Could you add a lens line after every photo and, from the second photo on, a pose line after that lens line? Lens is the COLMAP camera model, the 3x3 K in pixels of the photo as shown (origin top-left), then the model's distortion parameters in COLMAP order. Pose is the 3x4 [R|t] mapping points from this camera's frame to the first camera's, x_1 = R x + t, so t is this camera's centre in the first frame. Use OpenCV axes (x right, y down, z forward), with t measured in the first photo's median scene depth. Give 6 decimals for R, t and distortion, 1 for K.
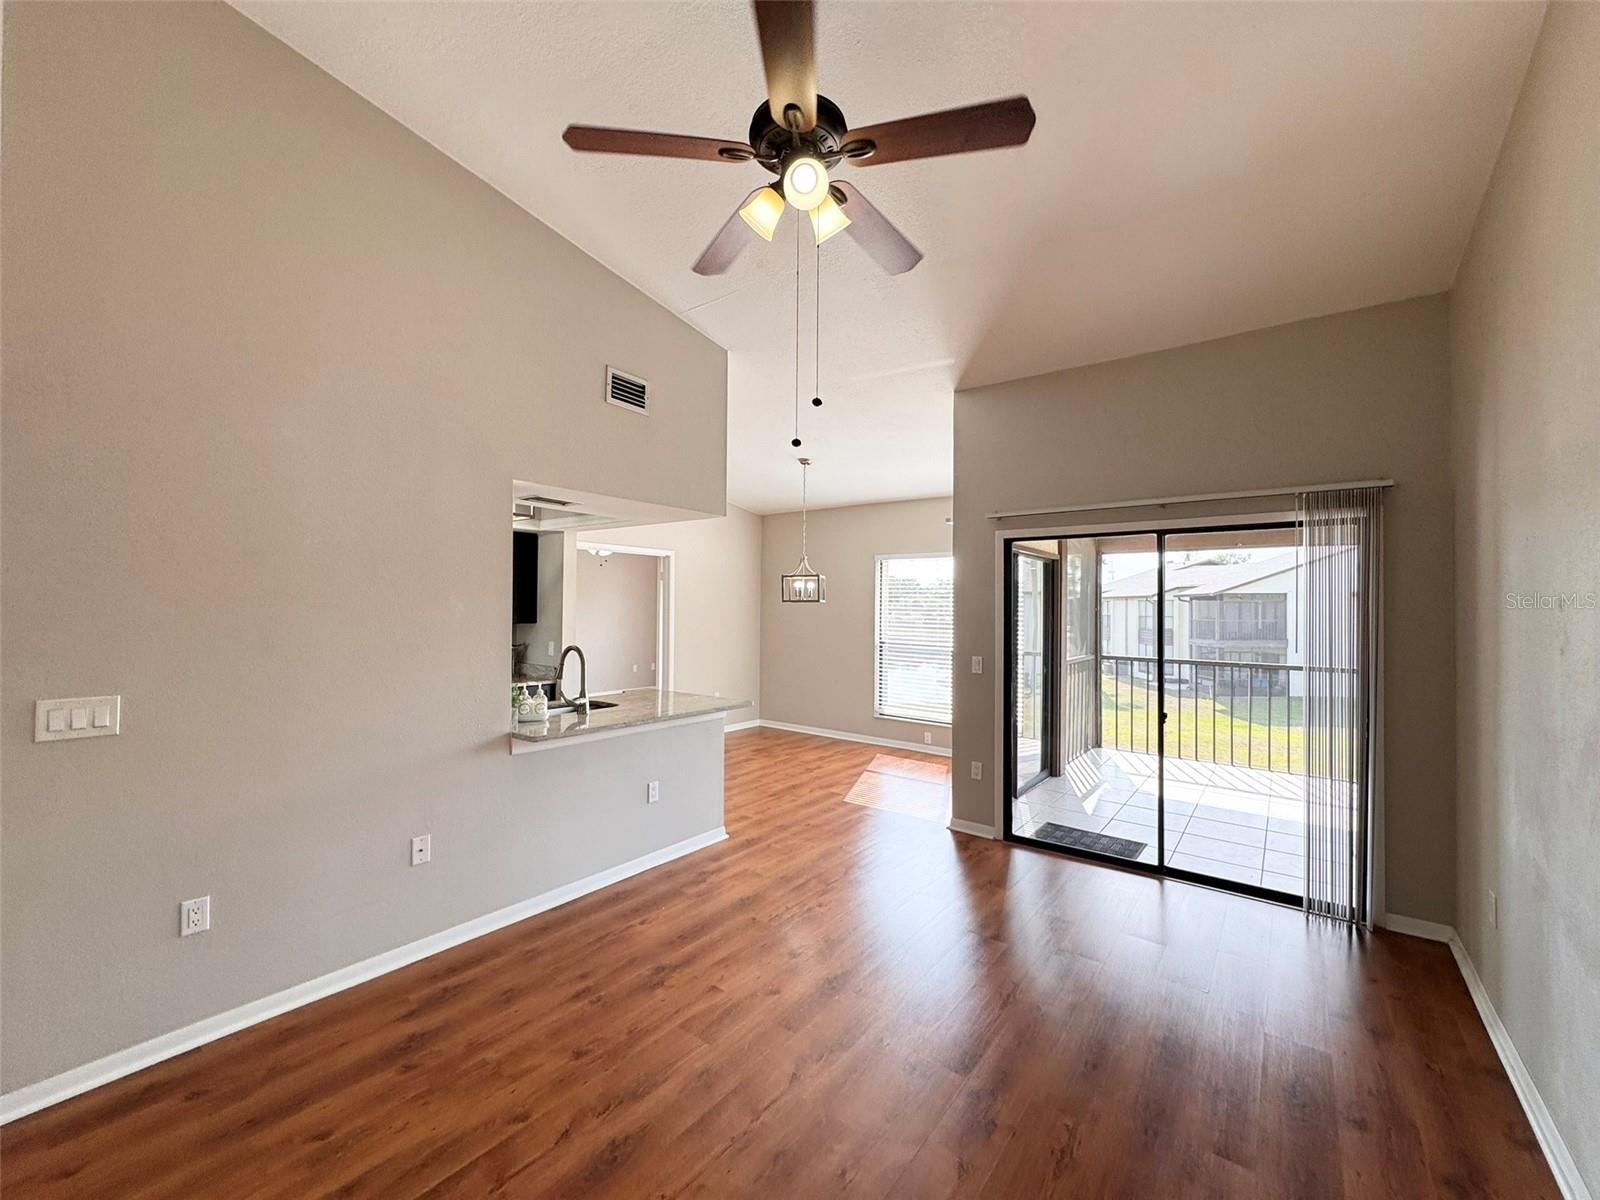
lens RADIAL K [[639.9, 0, 797.5], [0, 639.9, 599.6], [0, 0, 1]] dist [-0.001031, -0.000072]
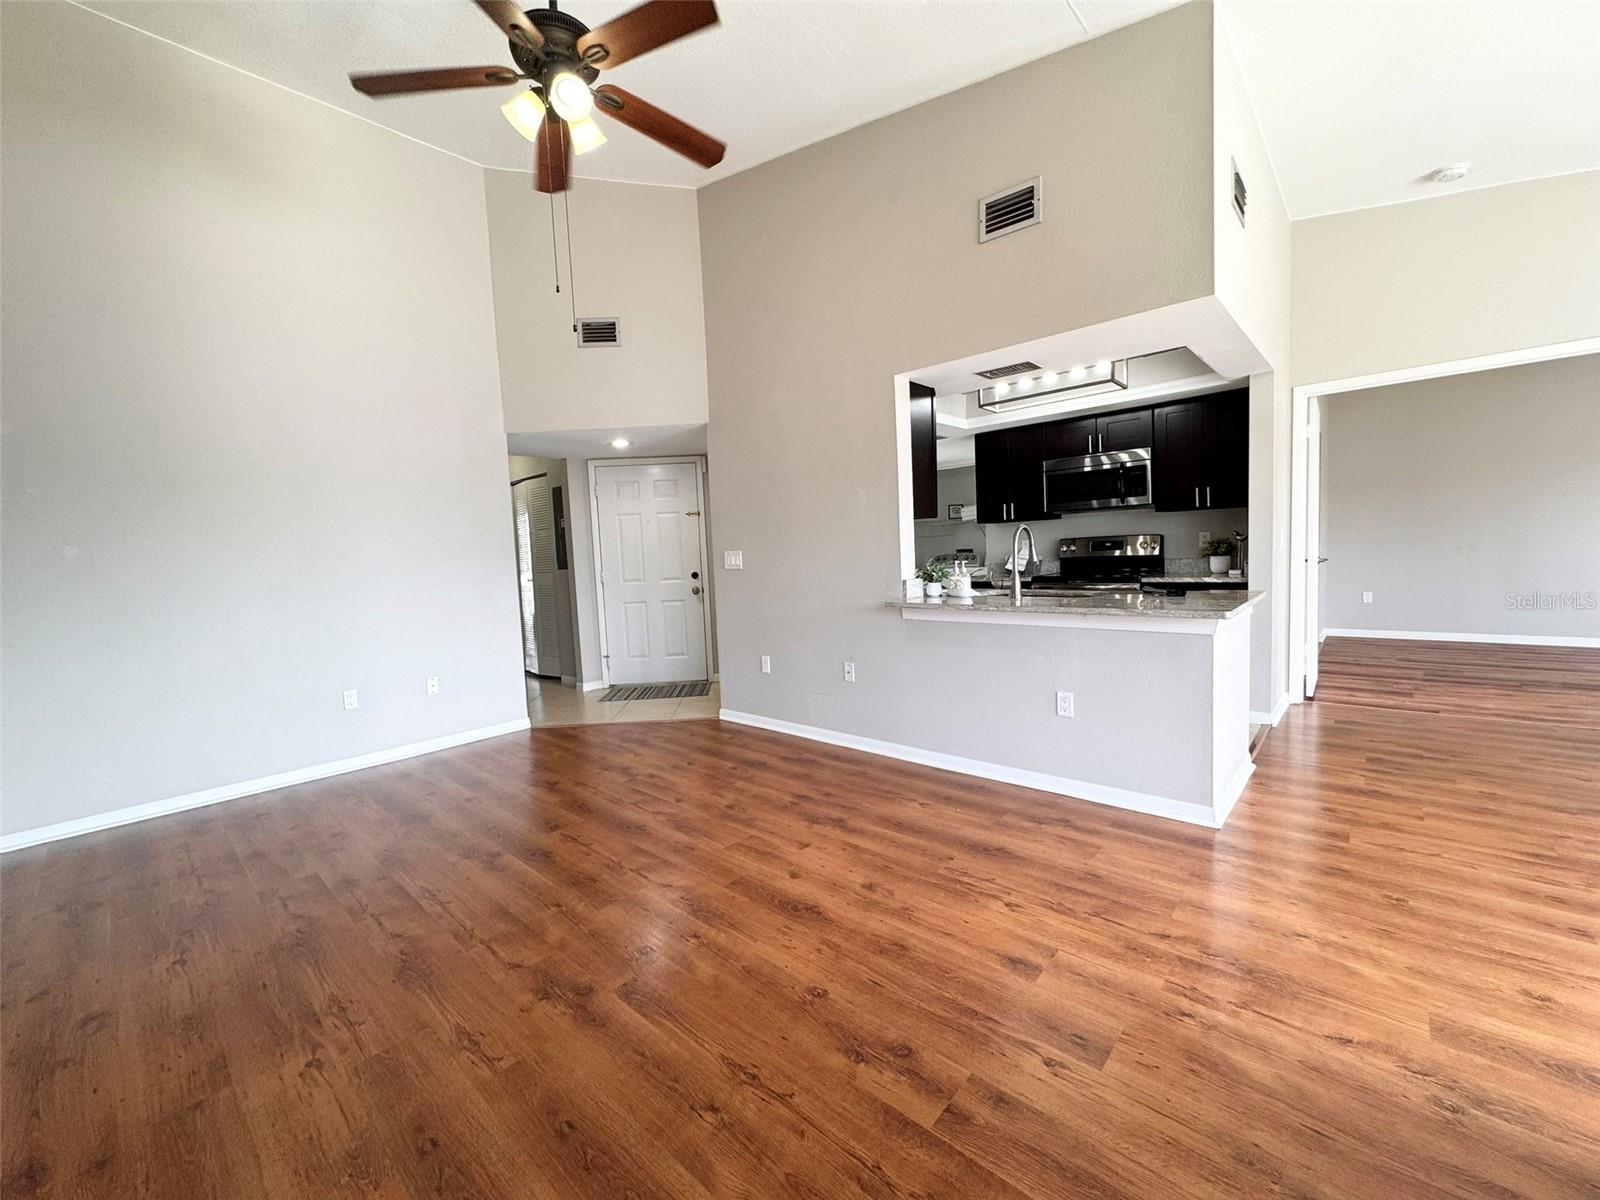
lens RADIAL K [[639.9, 0, 797.5], [0, 639.9, 599.6], [0, 0, 1]] dist [-0.001031, -0.000072]
pose [[-0.078949, 0.069894, -0.994425, 0.502897], [0.056661, 0.996241, 0.065523, 0.085435], [0.995267, -0.051172, -0.082613, 0.636388]]
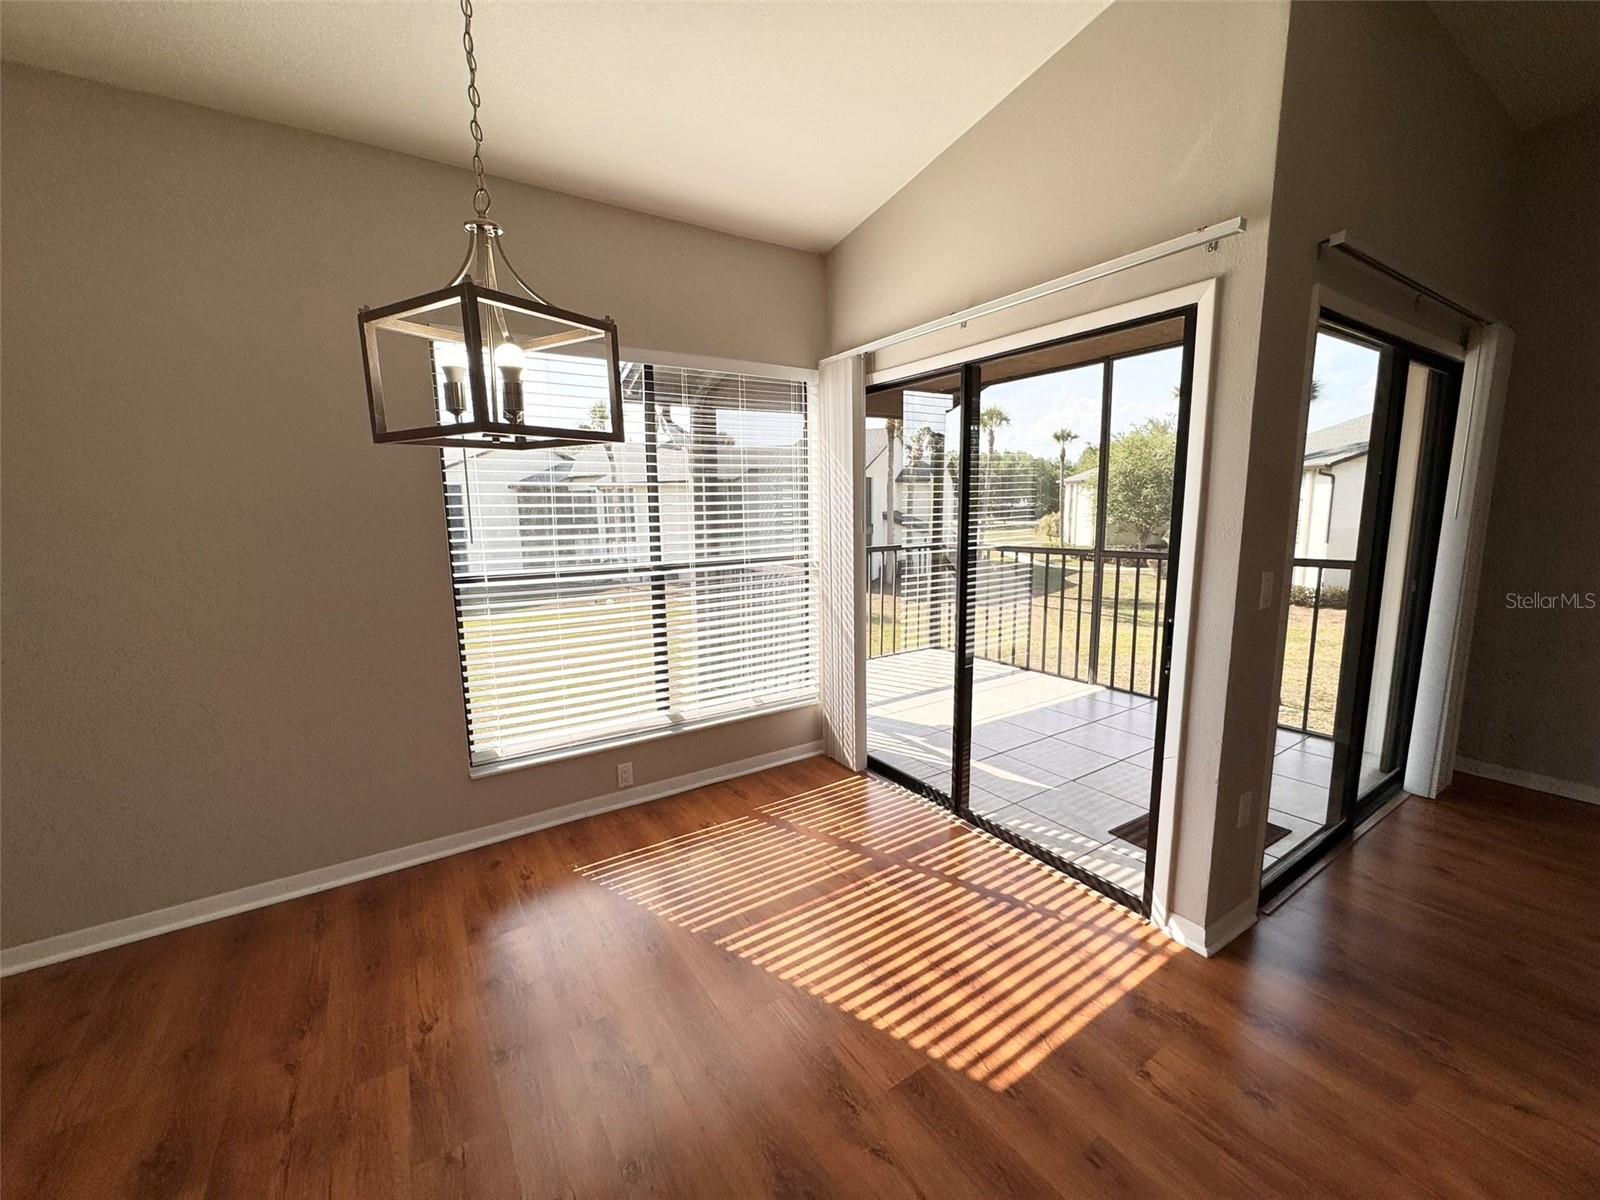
lens RADIAL K [[639.9, 0, 797.5], [0, 639.9, 599.6], [0, 0, 1]] dist [-0.001031, -0.000072]
pose [[0.325514, -0.159888, 0.931921, -0.245316], [0.006059, 0.985932, 0.167038, 0.030933], [-0.945518, -0.048727, 0.321903, 1.158011]]
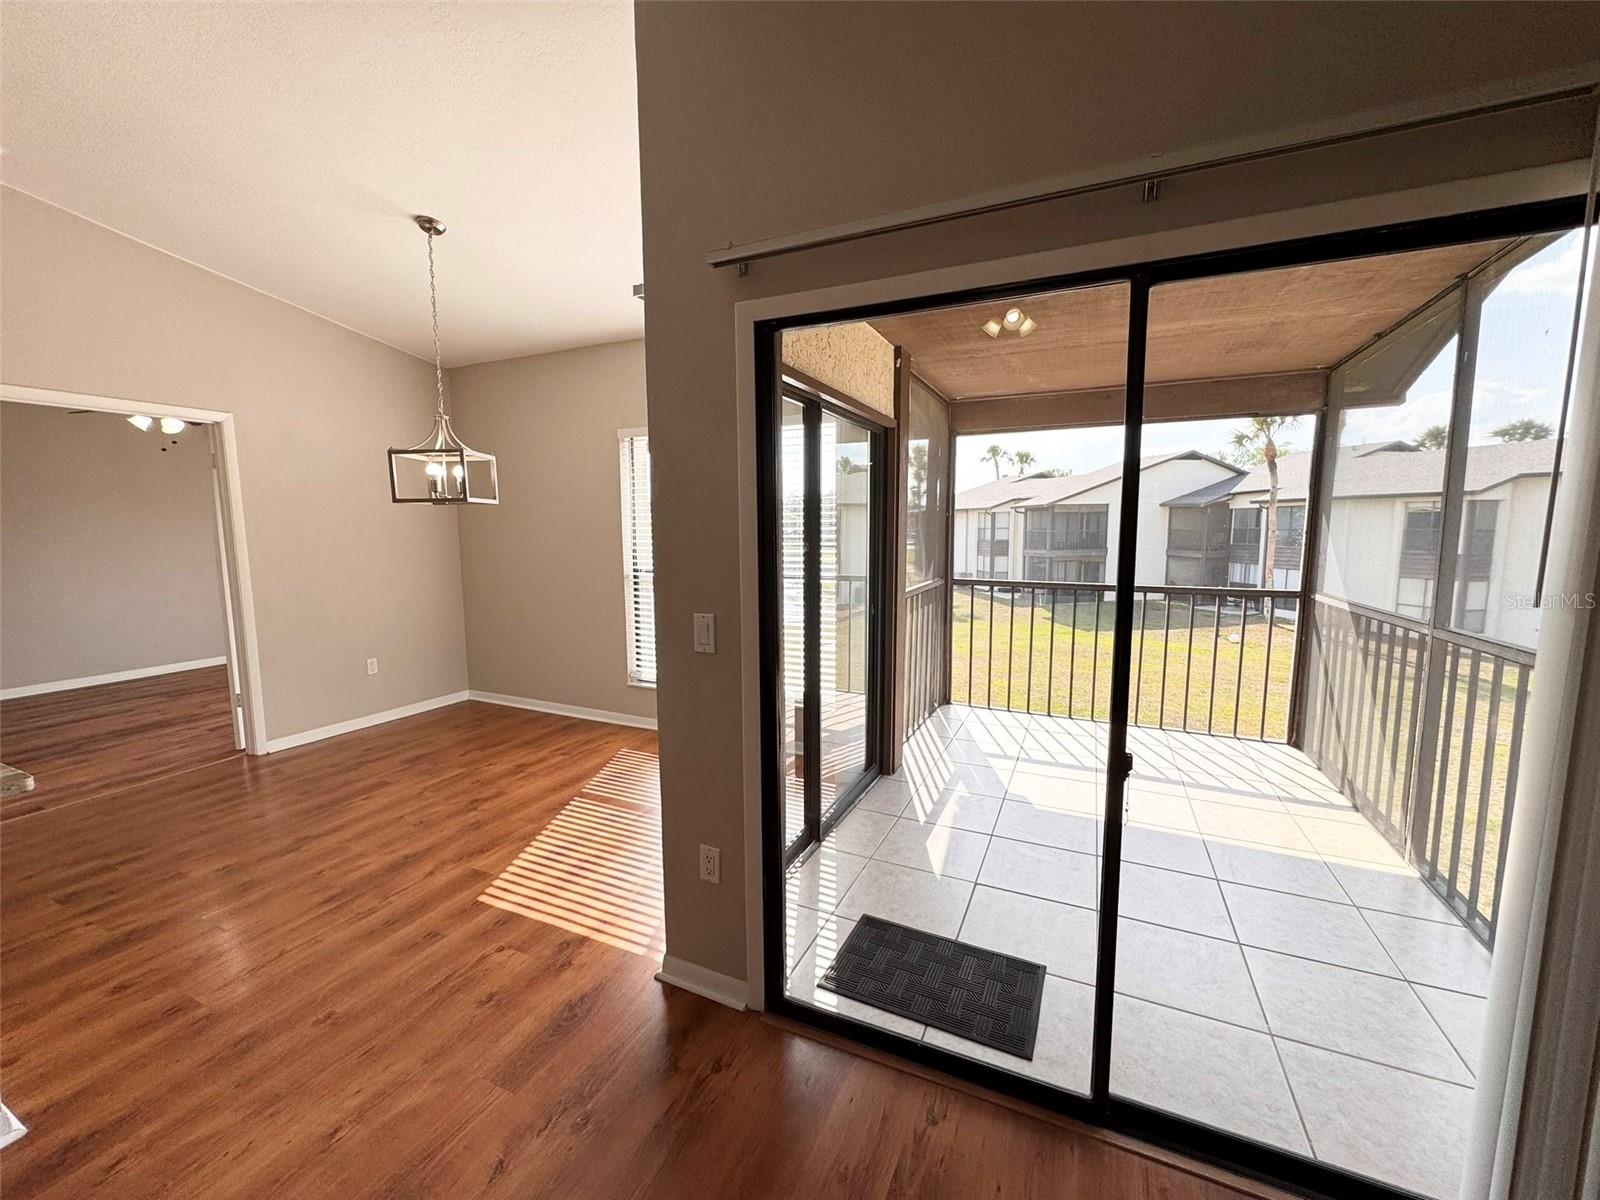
lens RADIAL K [[639.9, 0, 797.5], [0, 639.9, 599.6], [0, 0, 1]] dist [-0.001031, -0.000072]
pose [[0.975344, -0.039250, 0.217174, 0.247045], [0.010868, 0.991406, 0.130371, 0.024233], [-0.220424, -0.124797, 0.967388, 0.567358]]
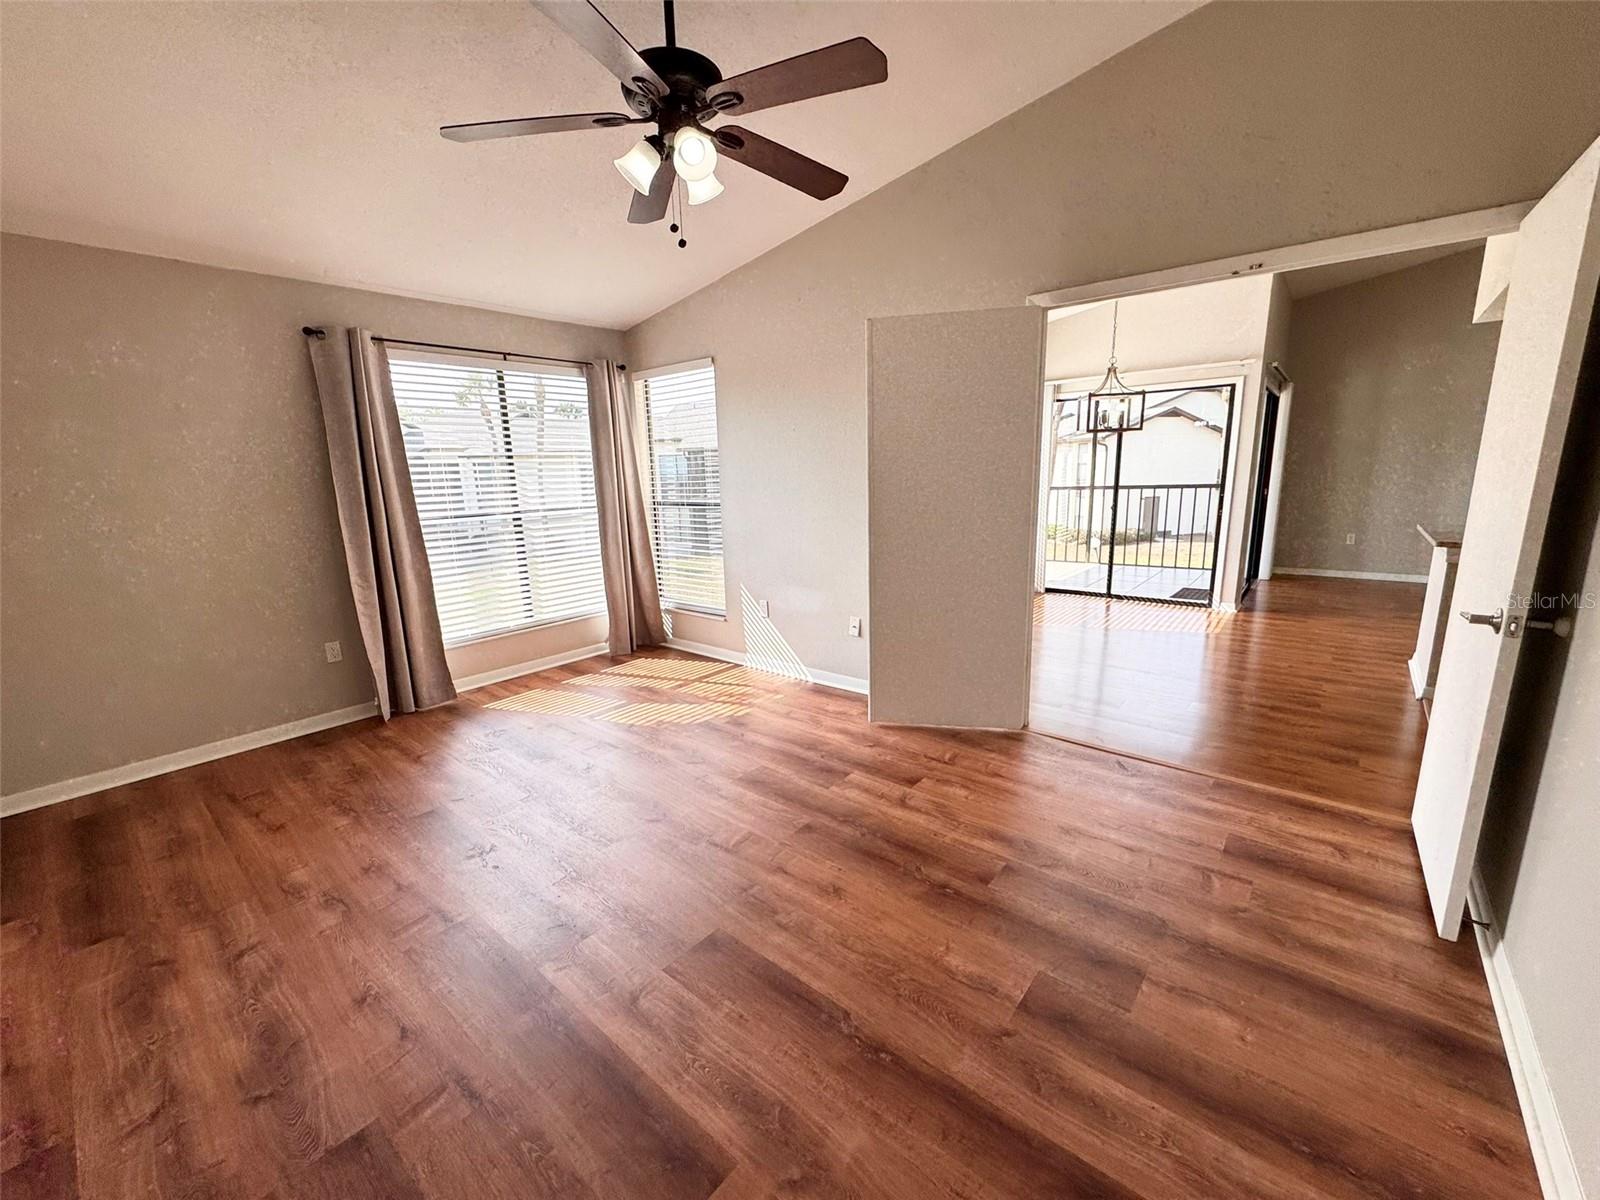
lens RADIAL K [[639.9, 0, 797.5], [0, 639.9, 599.6], [0, 0, 1]] dist [-0.001031, -0.000072]
pose [[0.046257, -0.213085, 0.975938, -1.082756], [0.016564, 0.977013, 0.212534, 0.041142], [-0.998792, 0.006335, 0.048723, 1.855813]]
